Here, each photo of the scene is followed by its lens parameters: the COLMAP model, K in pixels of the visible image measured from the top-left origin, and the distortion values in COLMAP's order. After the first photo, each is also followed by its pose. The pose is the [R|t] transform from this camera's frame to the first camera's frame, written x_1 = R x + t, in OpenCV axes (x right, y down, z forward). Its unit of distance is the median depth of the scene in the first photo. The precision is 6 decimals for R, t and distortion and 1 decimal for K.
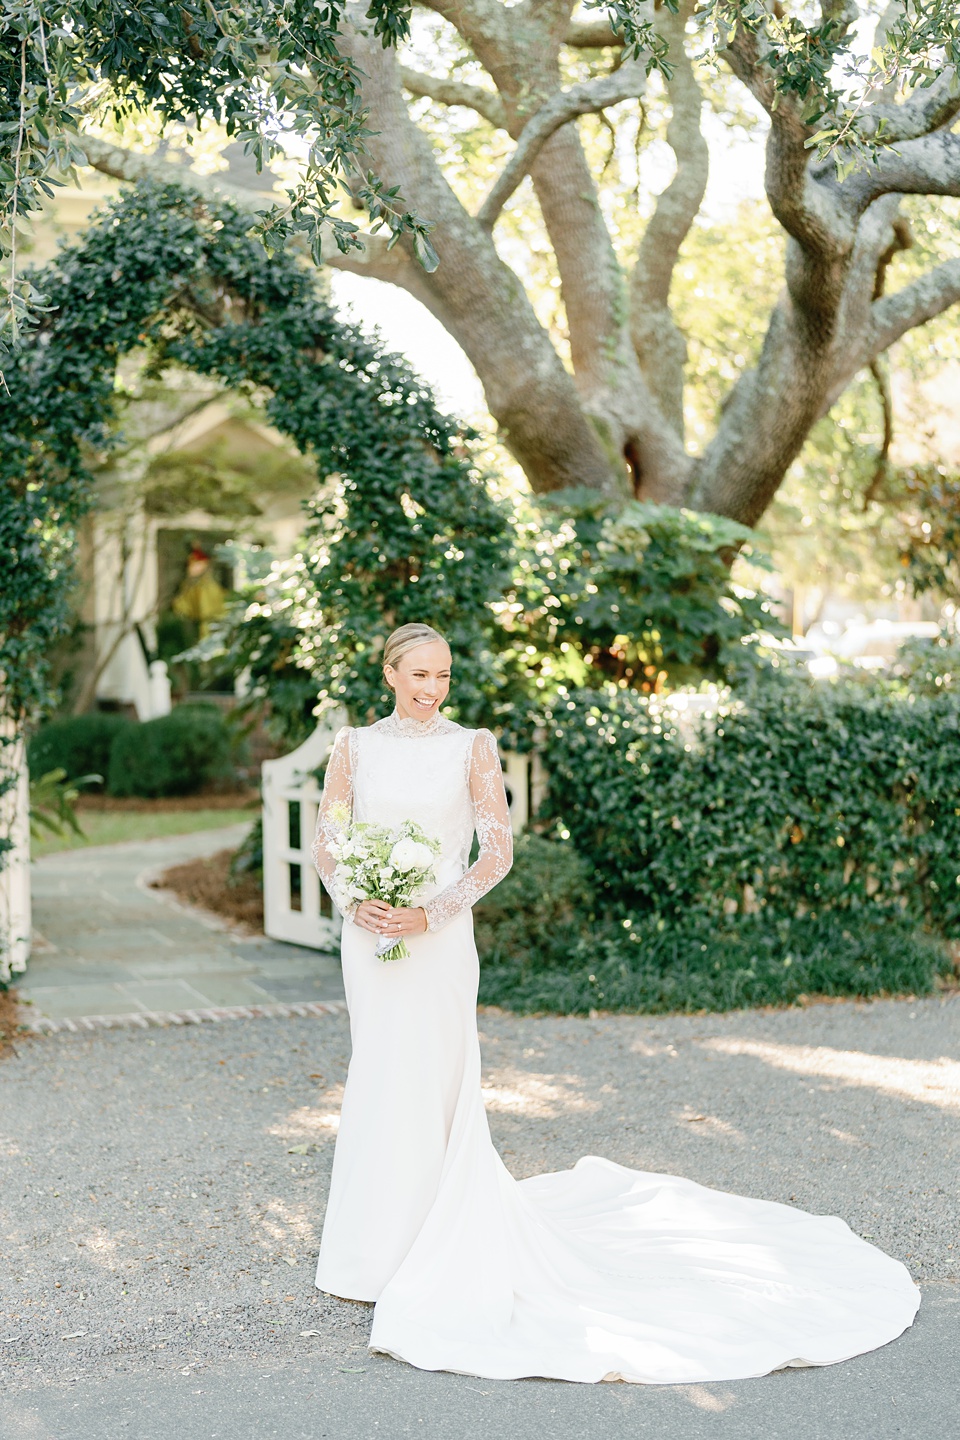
lens RADIAL K [[2243.4, 0, 478.5], [0, 2243.4, 784.4], [0, 0, 1]] dist [-0.037352, 0.586148]
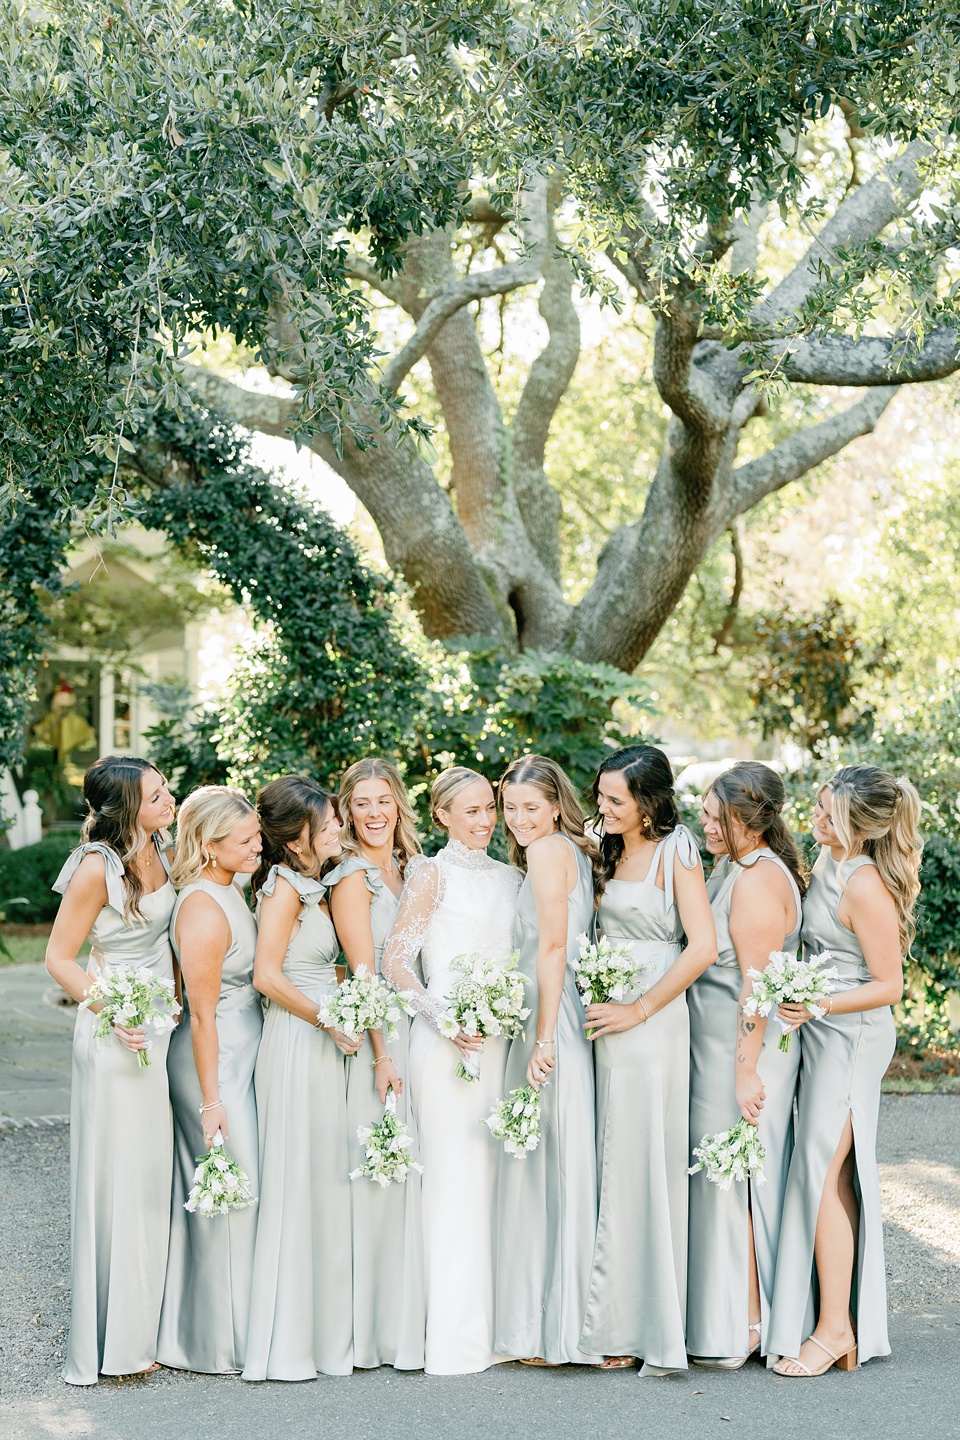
lens RADIAL K [[2243.4, 0, 478.5], [0, 2243.4, 784.4], [0, 0, 1]] dist [-0.037352, 0.586148]
pose [[0.997182, 0.009982, 0.074359, -0.040376], [-0.005578, 0.998230, -0.059209, 0.005424], [-0.074818, 0.058628, 0.995472, -0.092536]]
